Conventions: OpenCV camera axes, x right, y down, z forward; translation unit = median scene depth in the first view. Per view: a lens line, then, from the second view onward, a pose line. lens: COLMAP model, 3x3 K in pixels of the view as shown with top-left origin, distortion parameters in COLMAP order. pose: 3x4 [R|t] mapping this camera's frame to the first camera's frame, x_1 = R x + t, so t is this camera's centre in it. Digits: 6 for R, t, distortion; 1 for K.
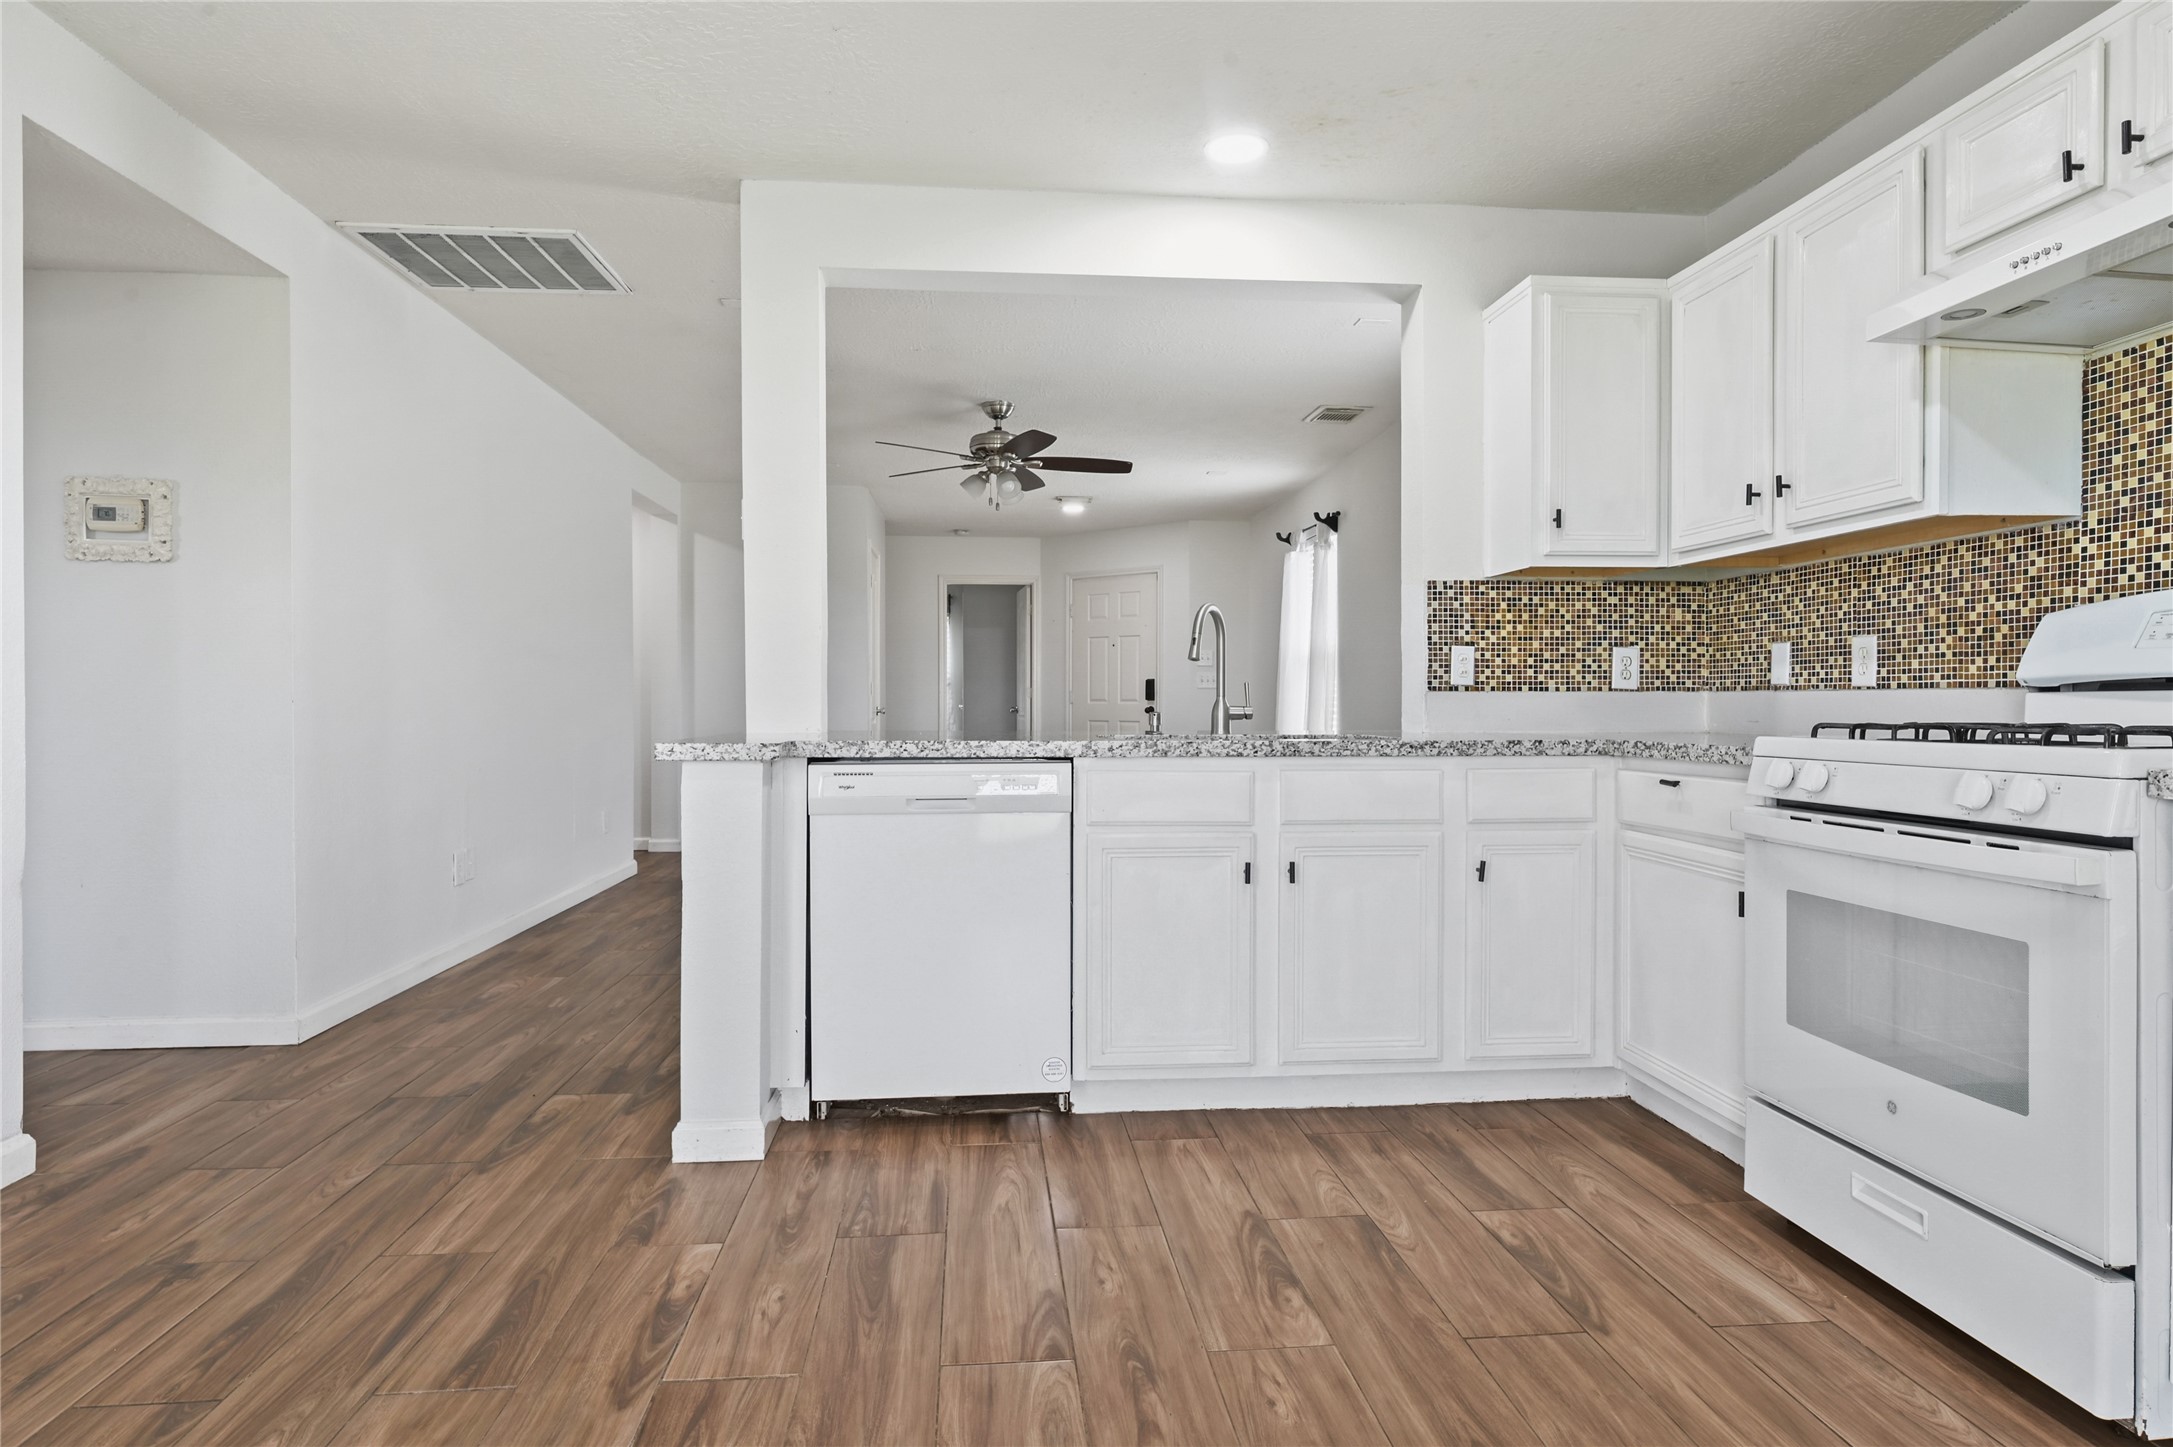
lens RADIAL K [[1199.4, 0, 1086.5], [0, 1199.4, 723.5], [0, 0, 1]] dist [-0.001328, 0.000318]
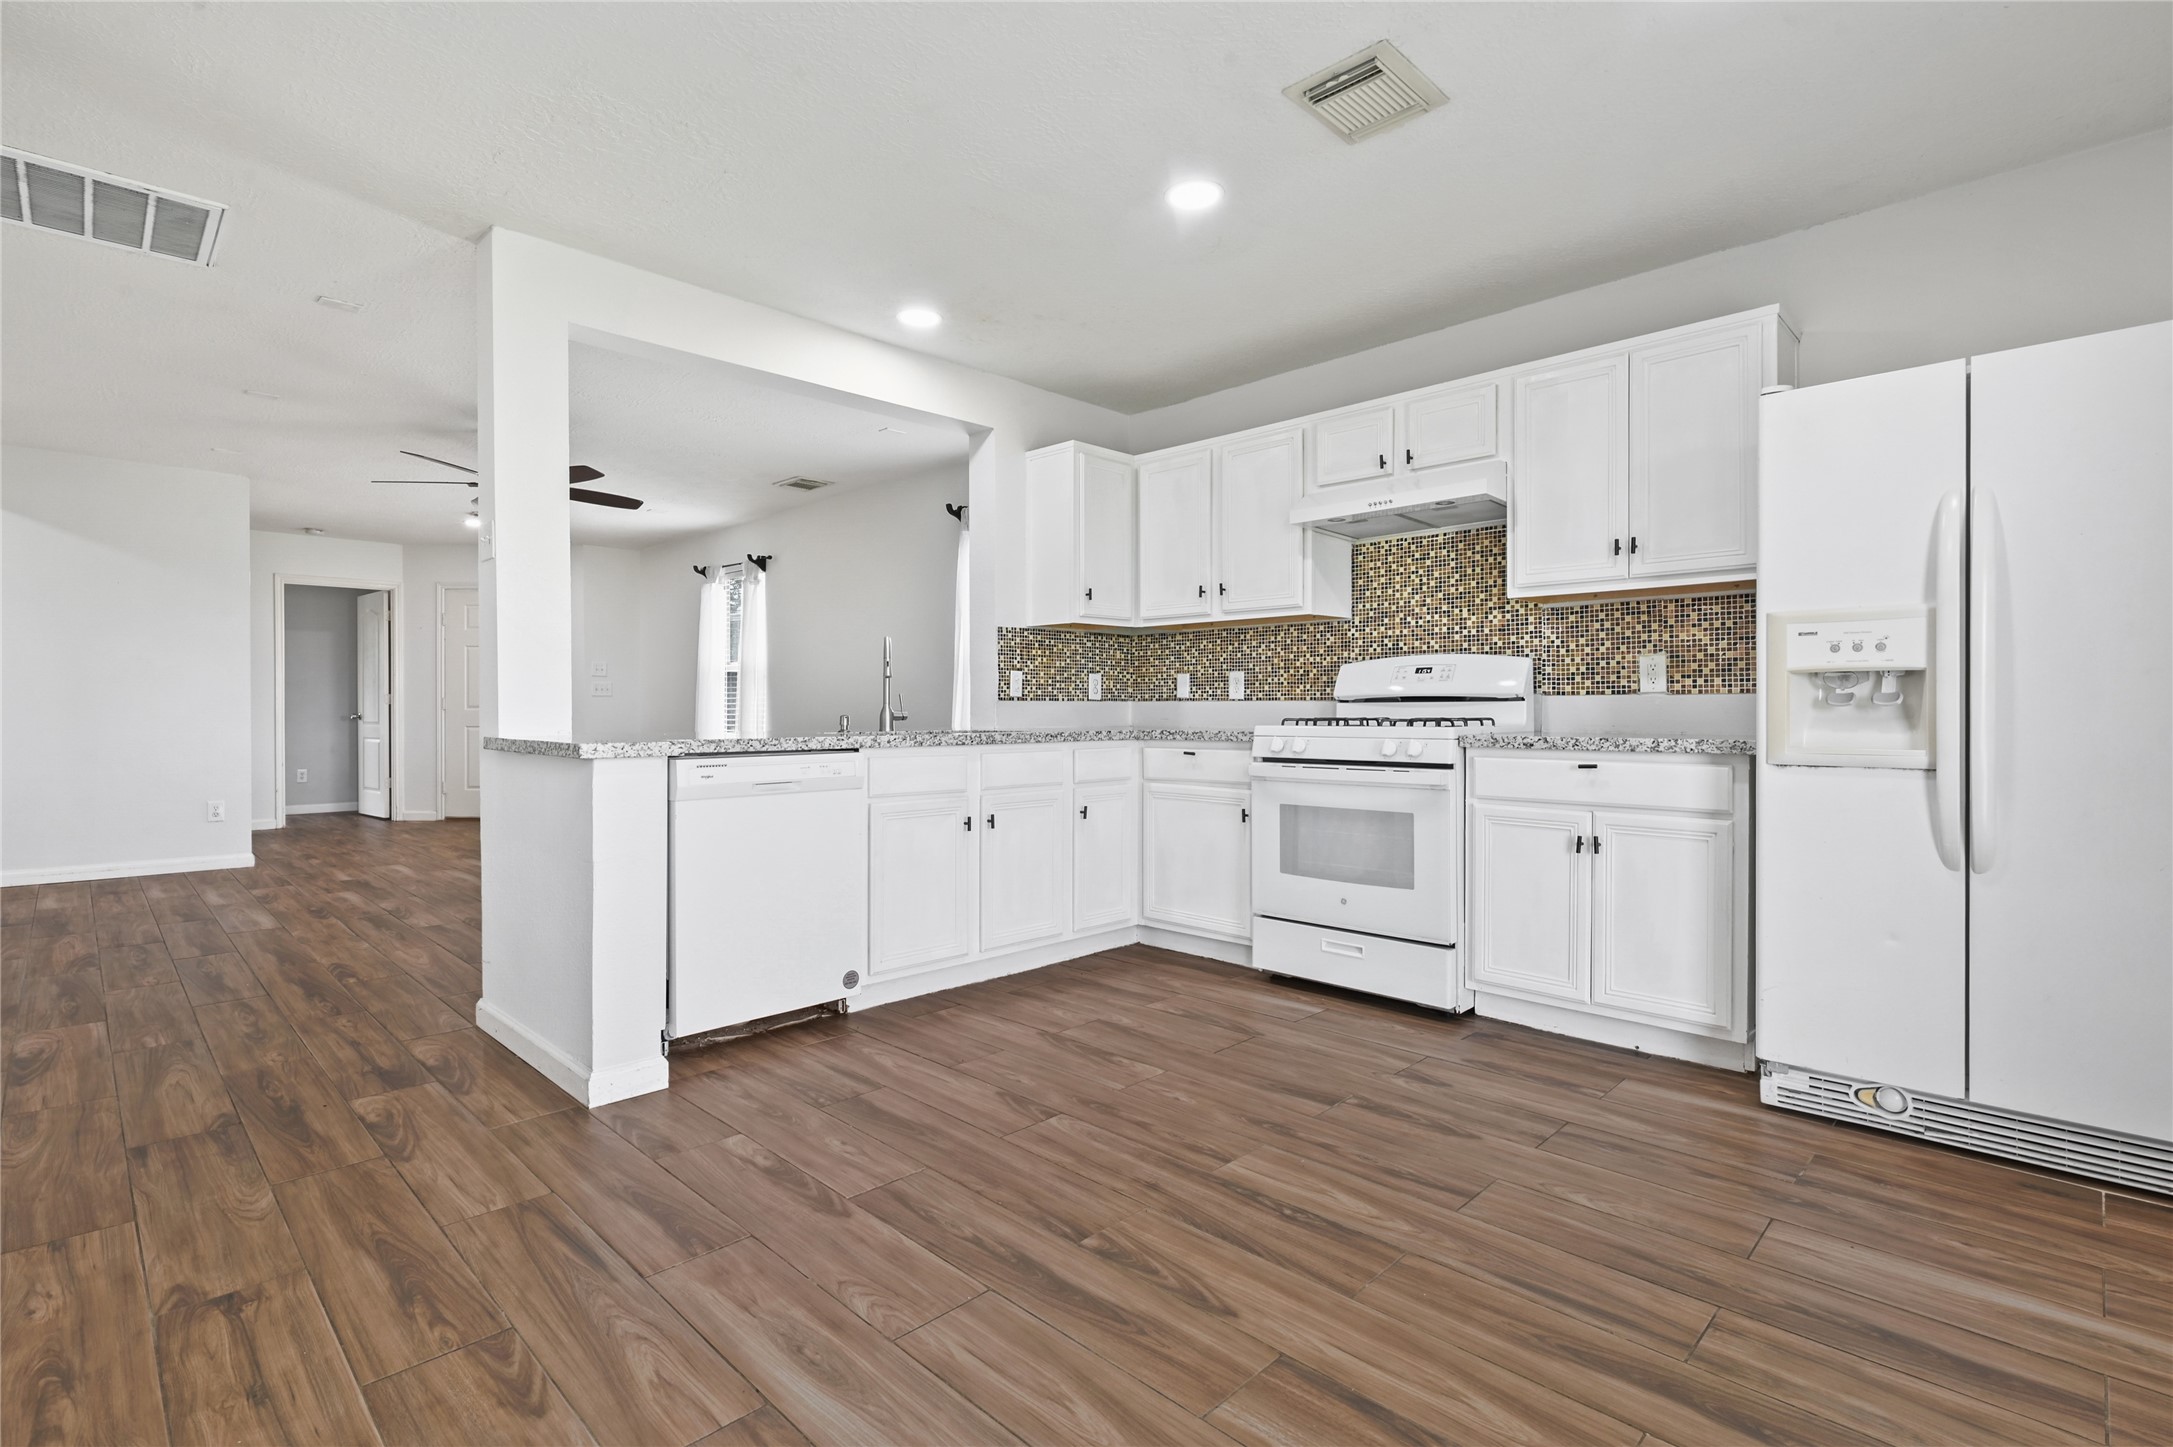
lens RADIAL K [[1008.2, 0, 1086.5], [0, 1008.2, 723.5], [0, 0, 1]] dist [-0.000659, -0.000419]
pose [[0.769190, -0.010467, 0.638934, -0.592815], [0.012256, 0.999924, 0.001627, 0.001311], [-0.638902, 0.006579, 0.769260, -0.050170]]
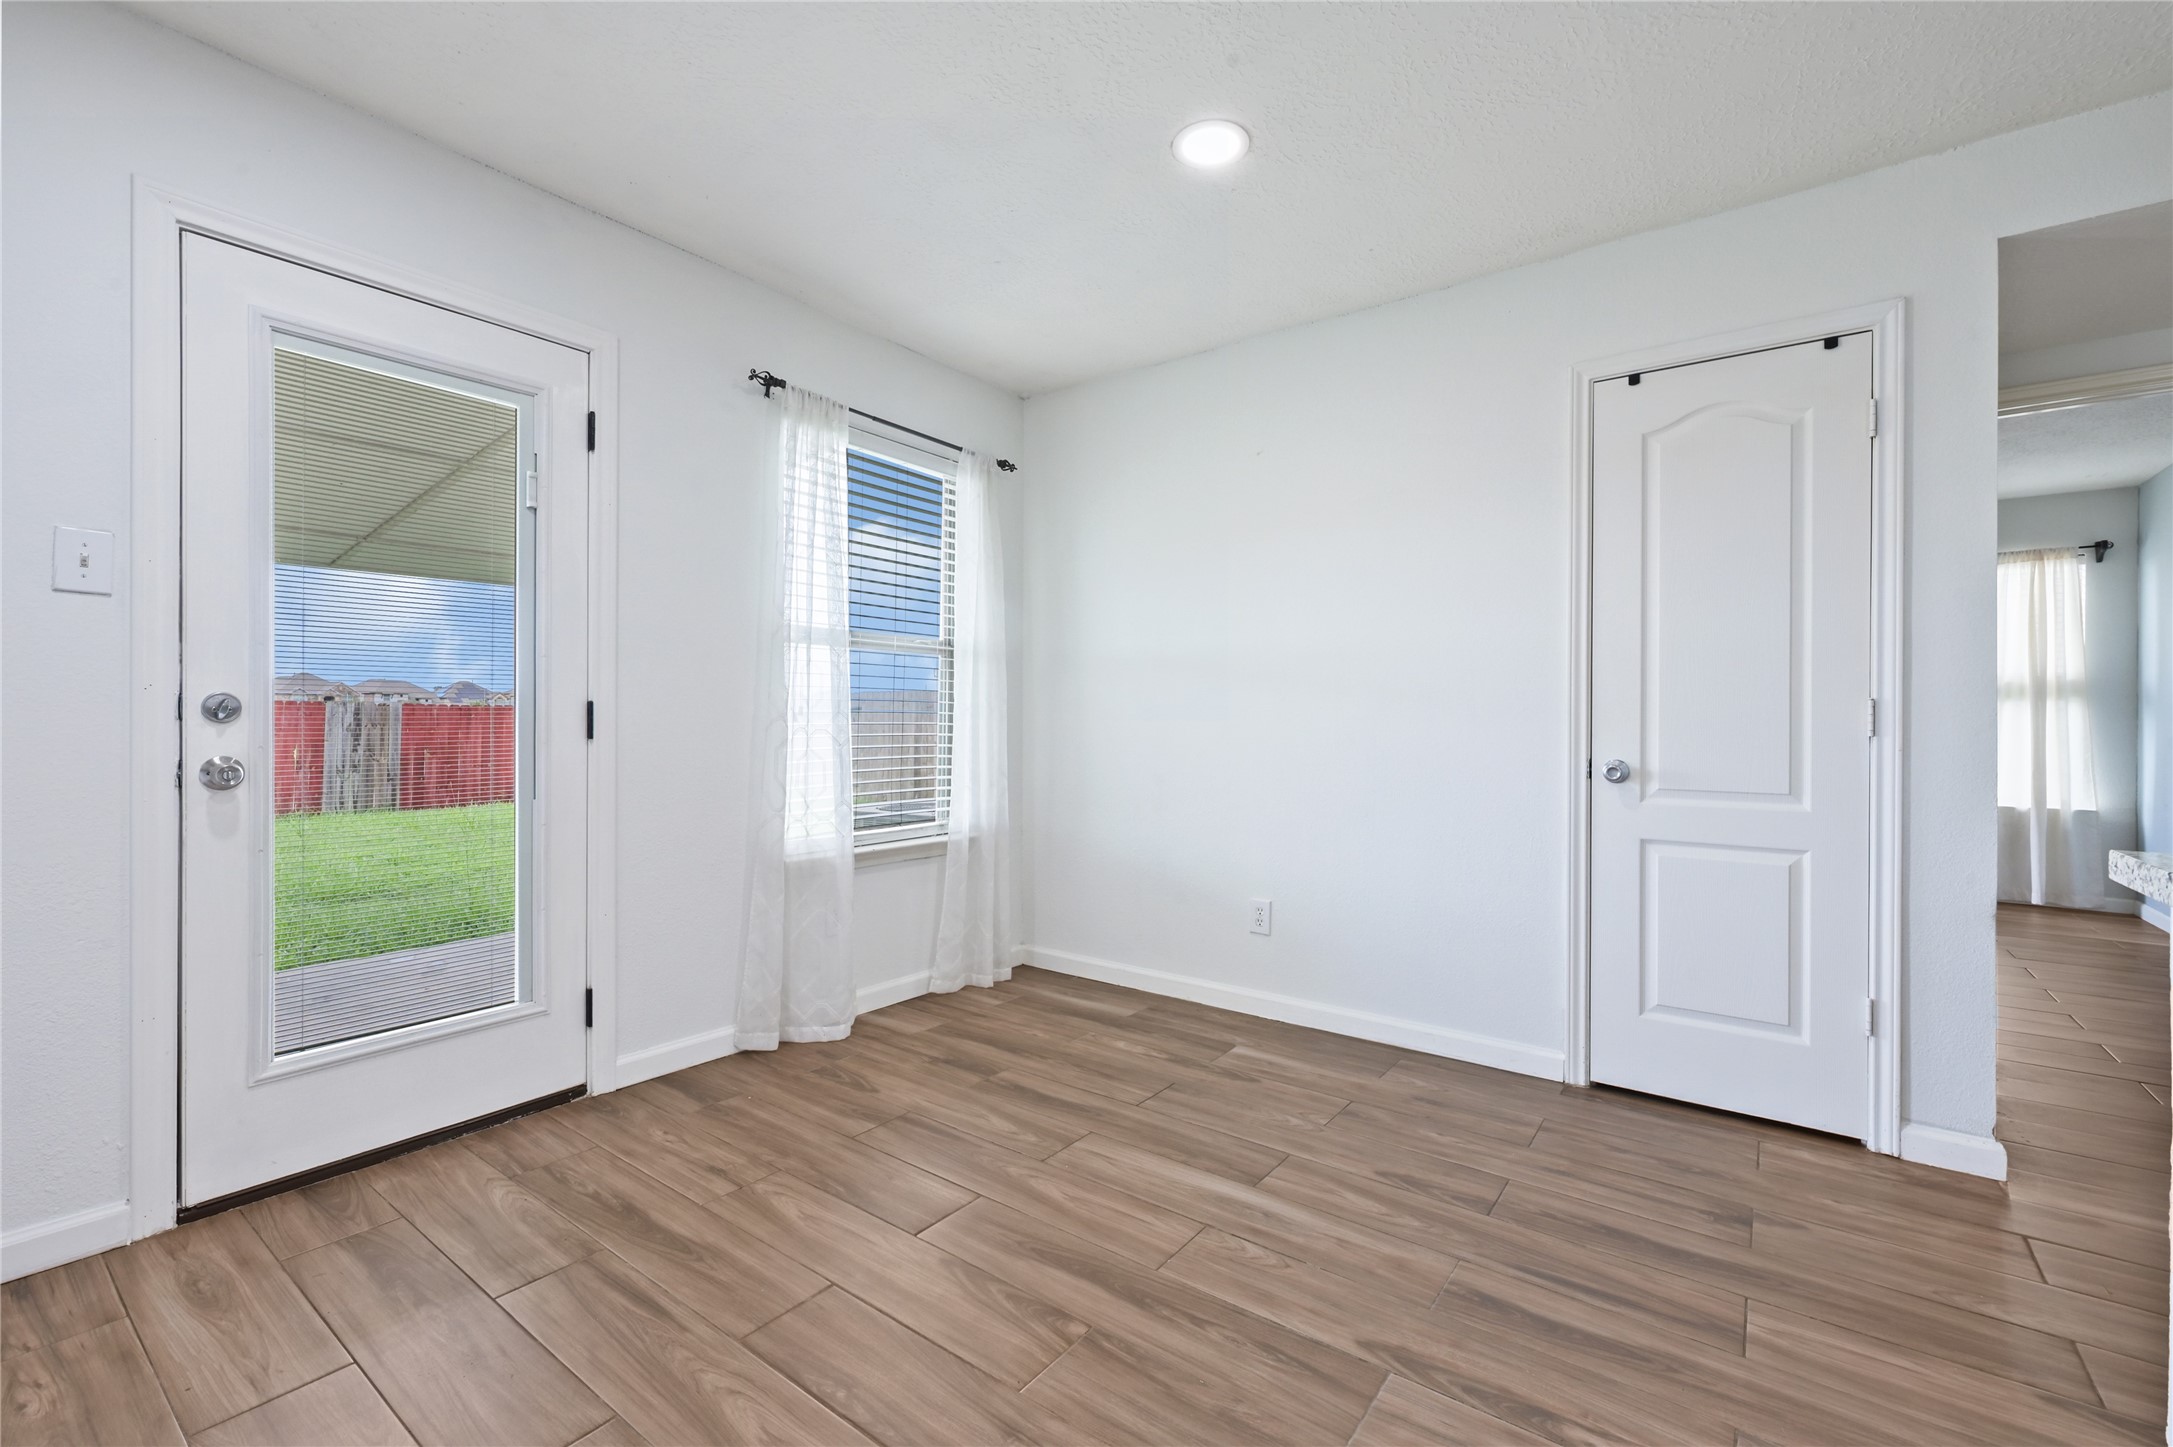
lens RADIAL K [[941.2, 0, 1086.5], [0, 941.2, 723.5], [0, 0, 1]] dist [0.002843, 0.000365]
pose [[-0.671020, -0.001855, -0.741437, 0.328554], [-0.021758, 0.999615, 0.017190, -0.043087], [0.741120, 0.027667, -0.670802, 0.919241]]
